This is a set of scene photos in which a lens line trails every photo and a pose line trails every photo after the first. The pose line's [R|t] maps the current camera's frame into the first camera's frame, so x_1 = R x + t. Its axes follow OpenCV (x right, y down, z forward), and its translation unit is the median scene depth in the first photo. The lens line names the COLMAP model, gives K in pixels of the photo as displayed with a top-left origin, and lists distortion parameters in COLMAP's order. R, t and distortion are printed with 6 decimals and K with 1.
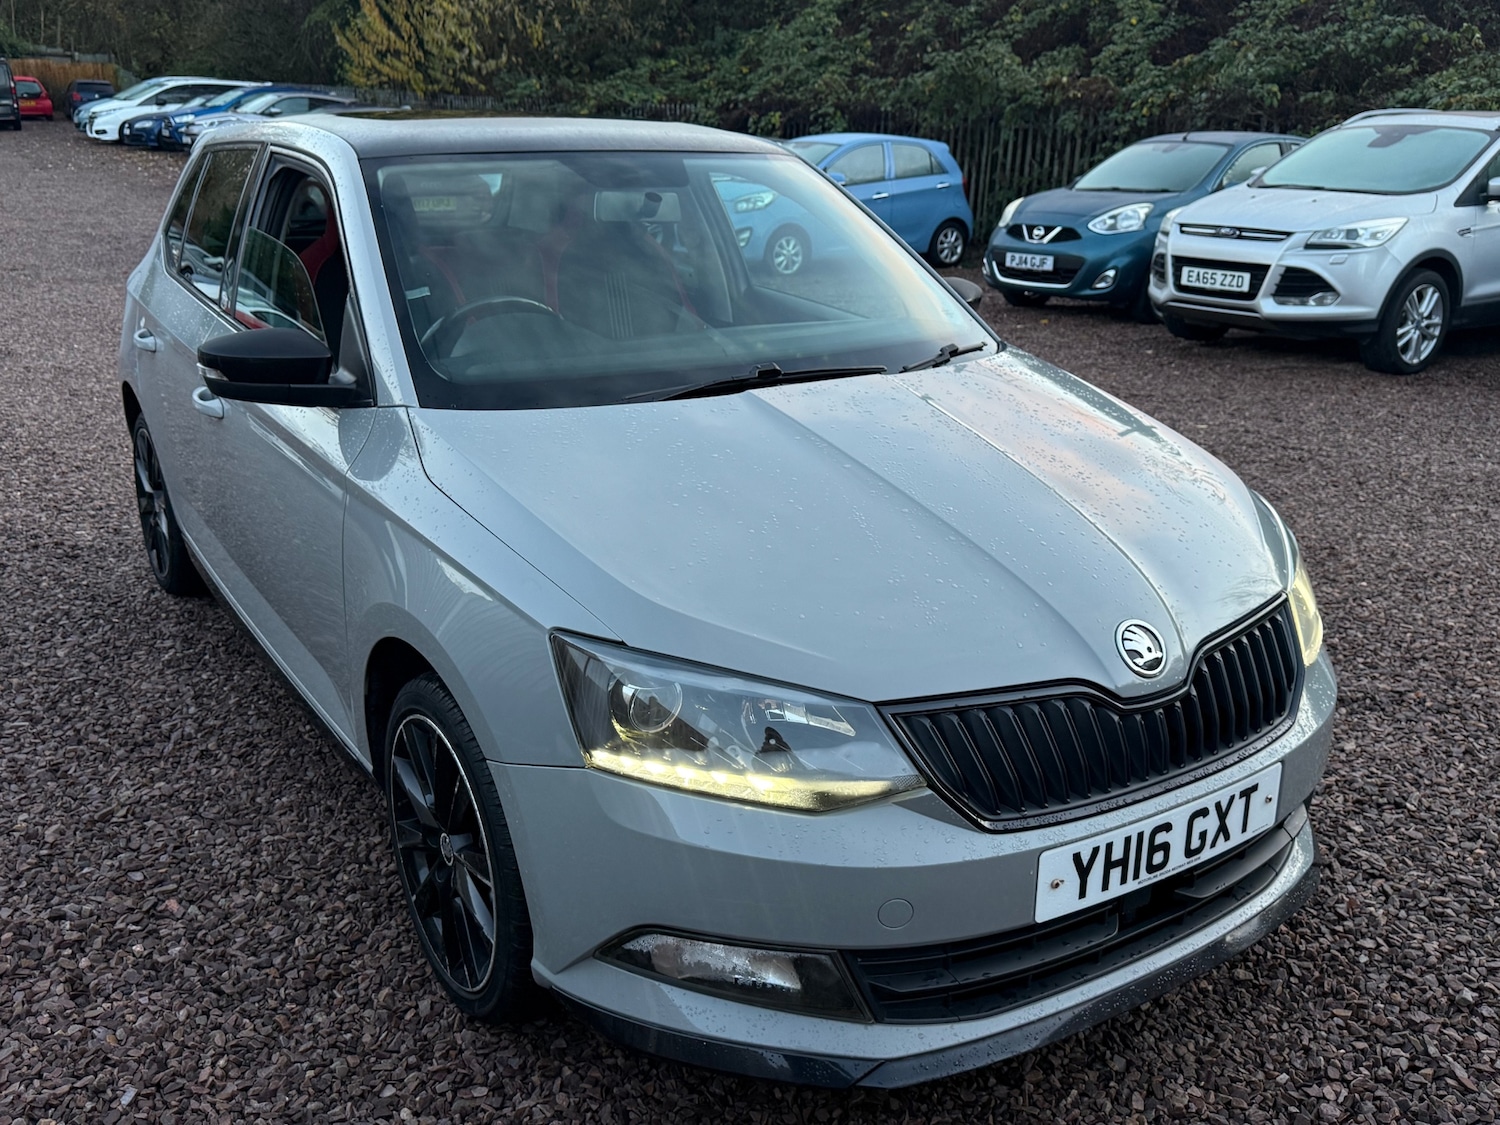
lens RADIAL K [[1366.2, 0, 728.3], [0, 1366.2, 564.9], [0, 0, 1]] dist [0.082935, -0.091111]
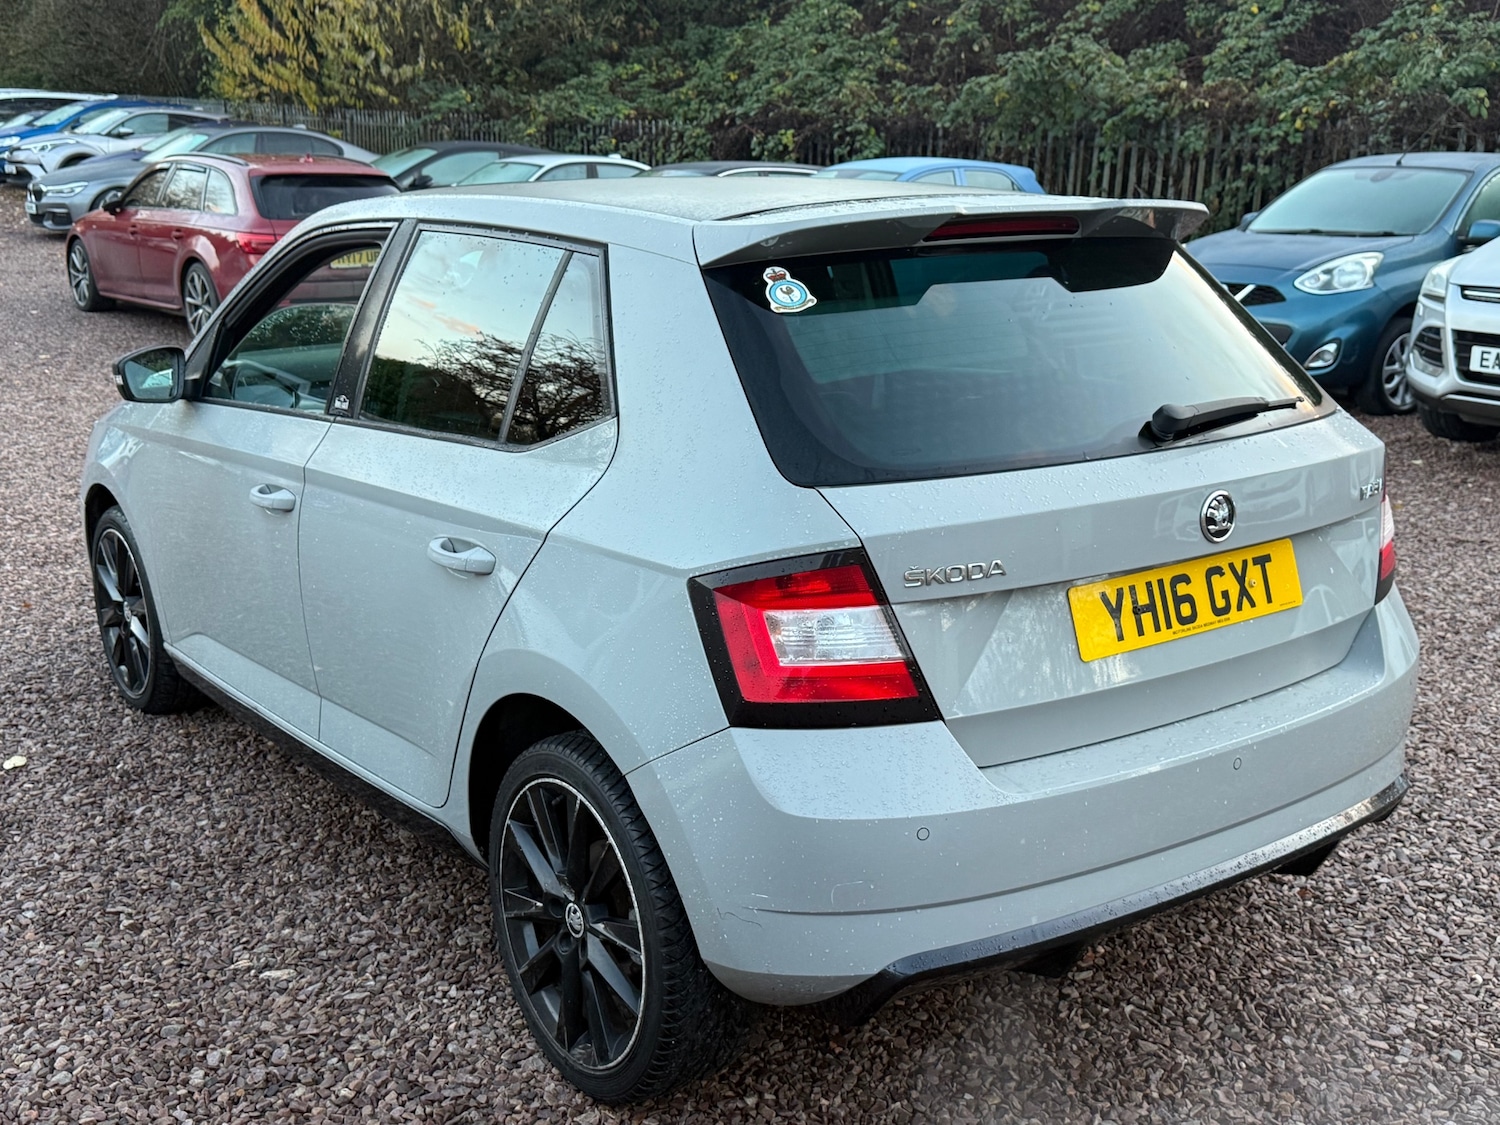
lens RADIAL K [[1615.8, 0, 730.3], [0, 1615.8, 584.1], [0, 0, 1]] dist [0.063210, 0.000000]
pose [[0.998466, -0.026015, 0.048867, -0.313608], [0.027873, 0.998899, -0.037724, -0.232301], [-0.047832, 0.039029, 0.998093, 0.578258]]
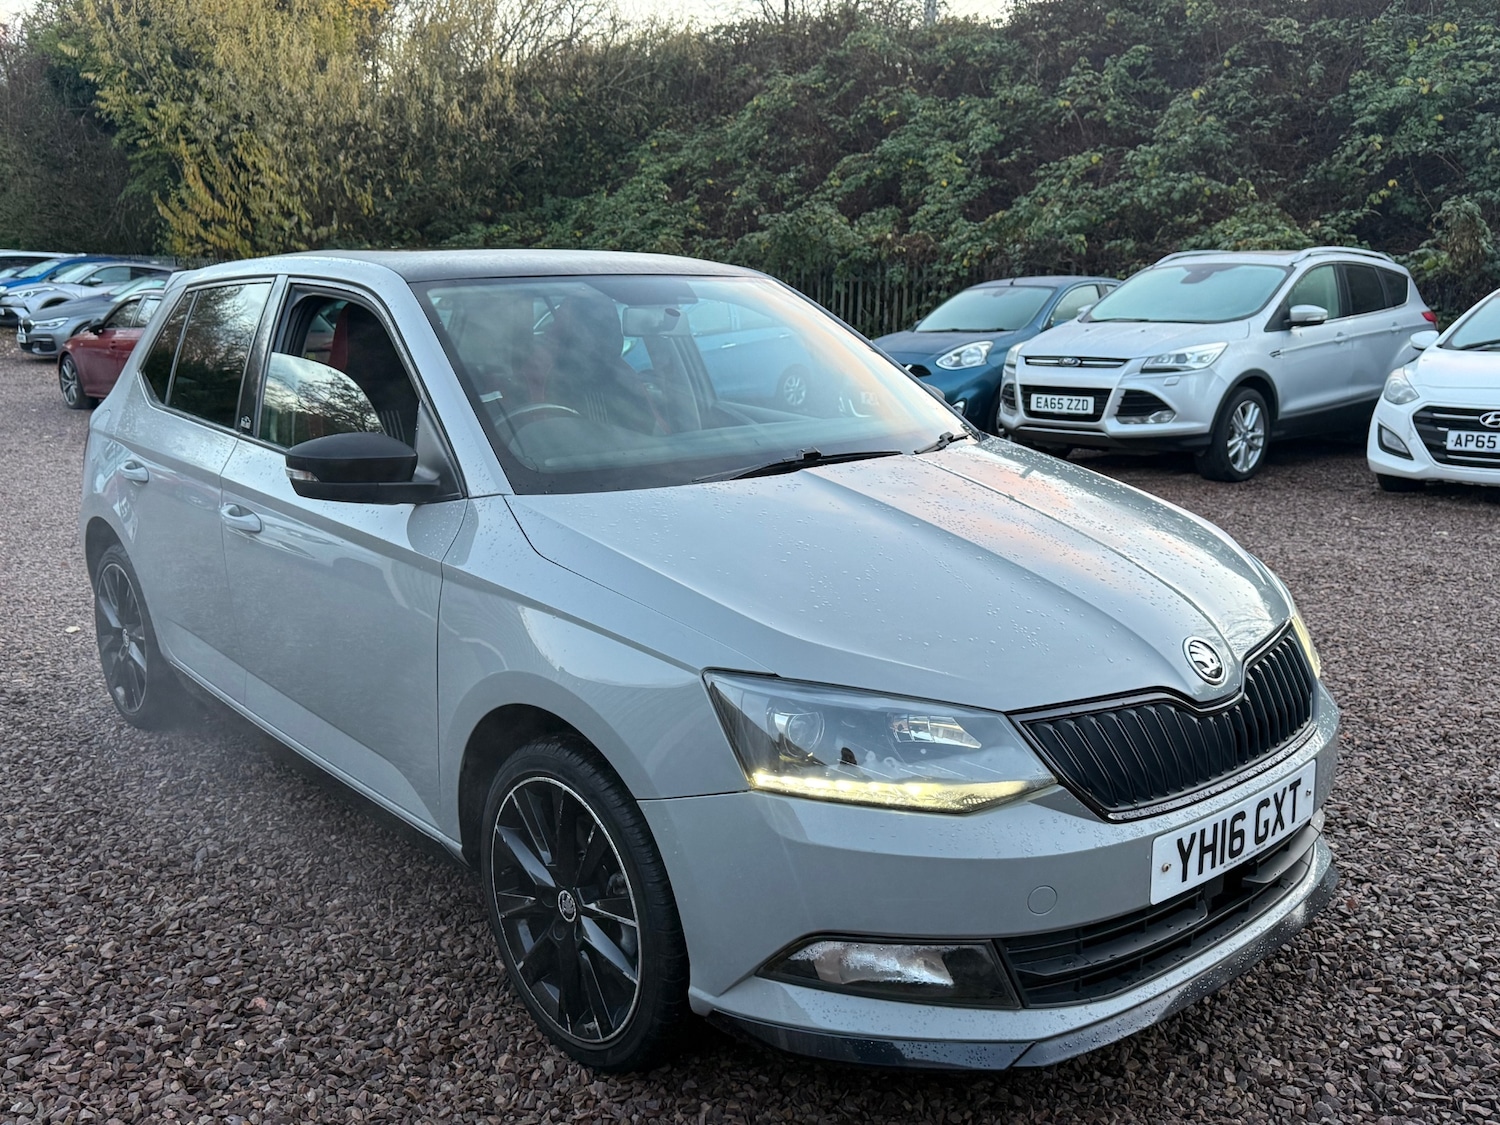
lens RADIAL K [[1366.2, 0, 737.5], [0, 1366.2, 571.1], [0, 0, 1]] dist [0.082935, -0.091111]
pose [[0.989087, -0.049456, 0.138787, -0.187918], [0.064041, 0.992651, -0.102676, 0.062137], [-0.132689, 0.110443, 0.984985, -0.069703]]
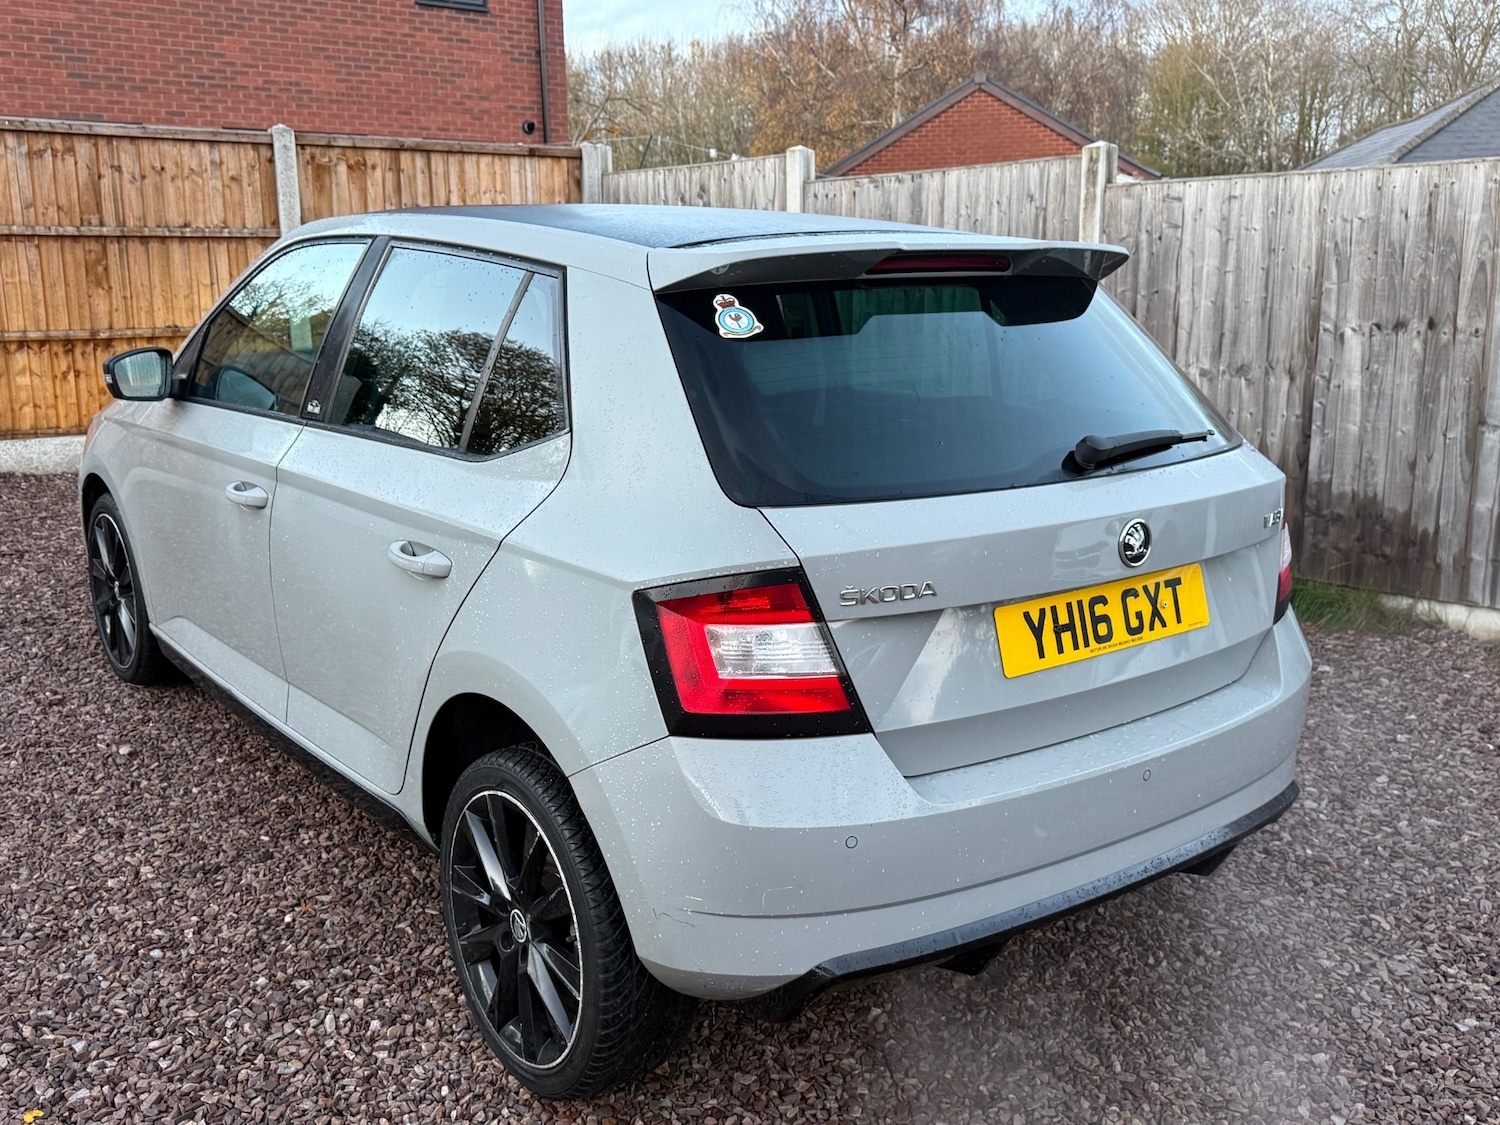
lens RADIAL K [[1424.7, 0, 726.2], [0, 1424.7, 560.9], [0, 0, 1]] dist [0.033448, 0.000000]
pose [[0.996581, -0.000163, 0.082624, -0.307682], [0.003719, 0.999073, -0.042885, -0.251211], [-0.082540, 0.043046, 0.995658, 0.649703]]
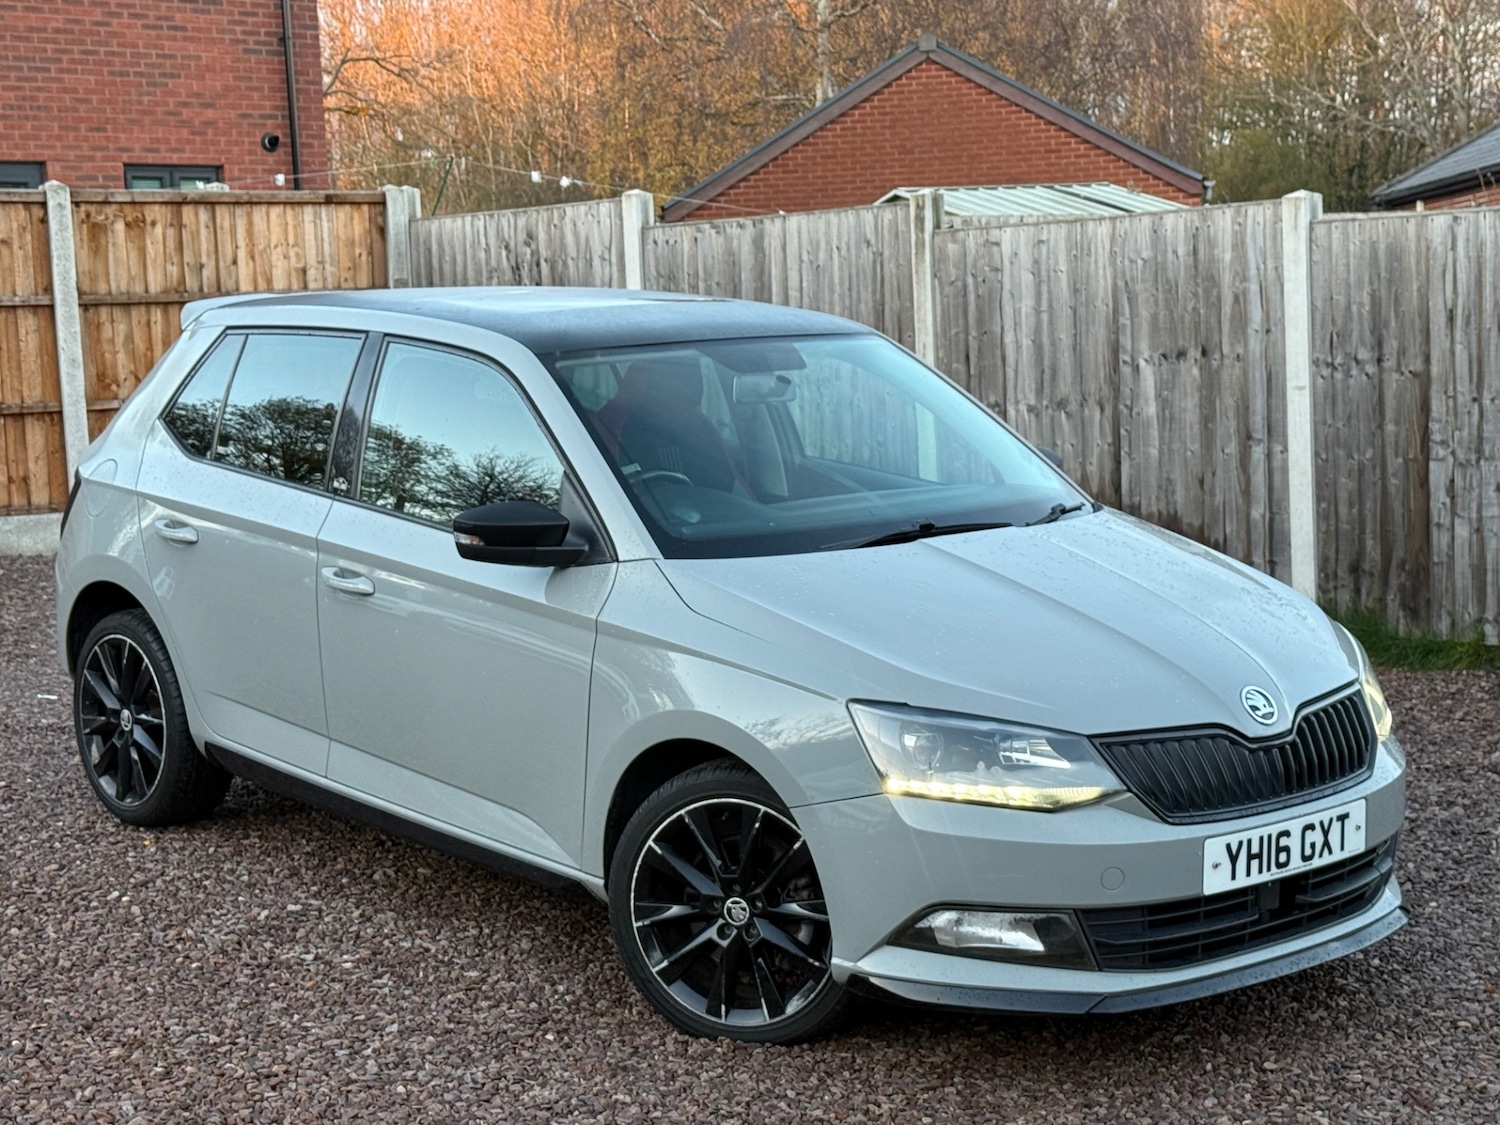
lens RADIAL K [[2675.8, 0, 724.3], [0, 2675.8, 574.7], [0, 0, 1]] dist [0.120654, 0.000000]
pose [[0.989671, -0.026029, 0.140974, -0.473049], [0.047998, 0.986785, -0.154764, 0.251156], [-0.135083, 0.159931, 0.977842, -1.235042]]
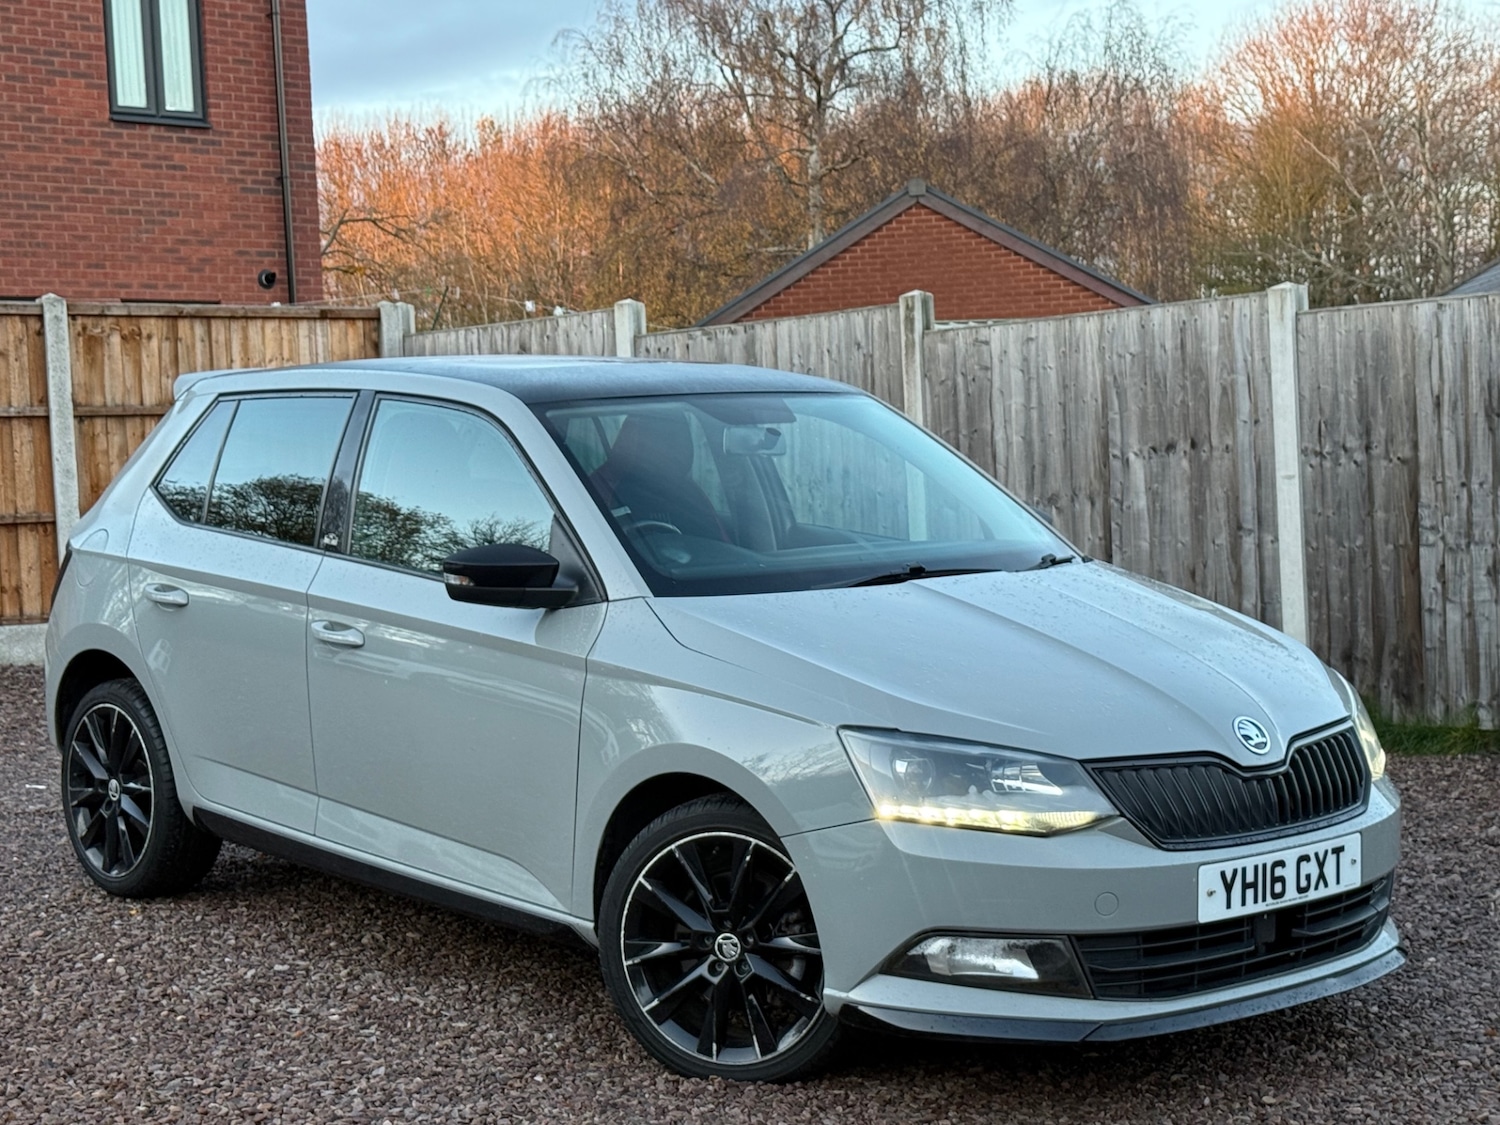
lens RADIAL K [[2675.8, 0, 723.7], [0, 2675.8, 565.0], [0, 0, 1]] dist [0.120654, 0.000000]
pose [[0.989348, -0.020715, 0.144090, -0.470947], [0.052185, 0.974505, -0.218212, 0.352722], [-0.135896, 0.223407, 0.965206, -1.213709]]
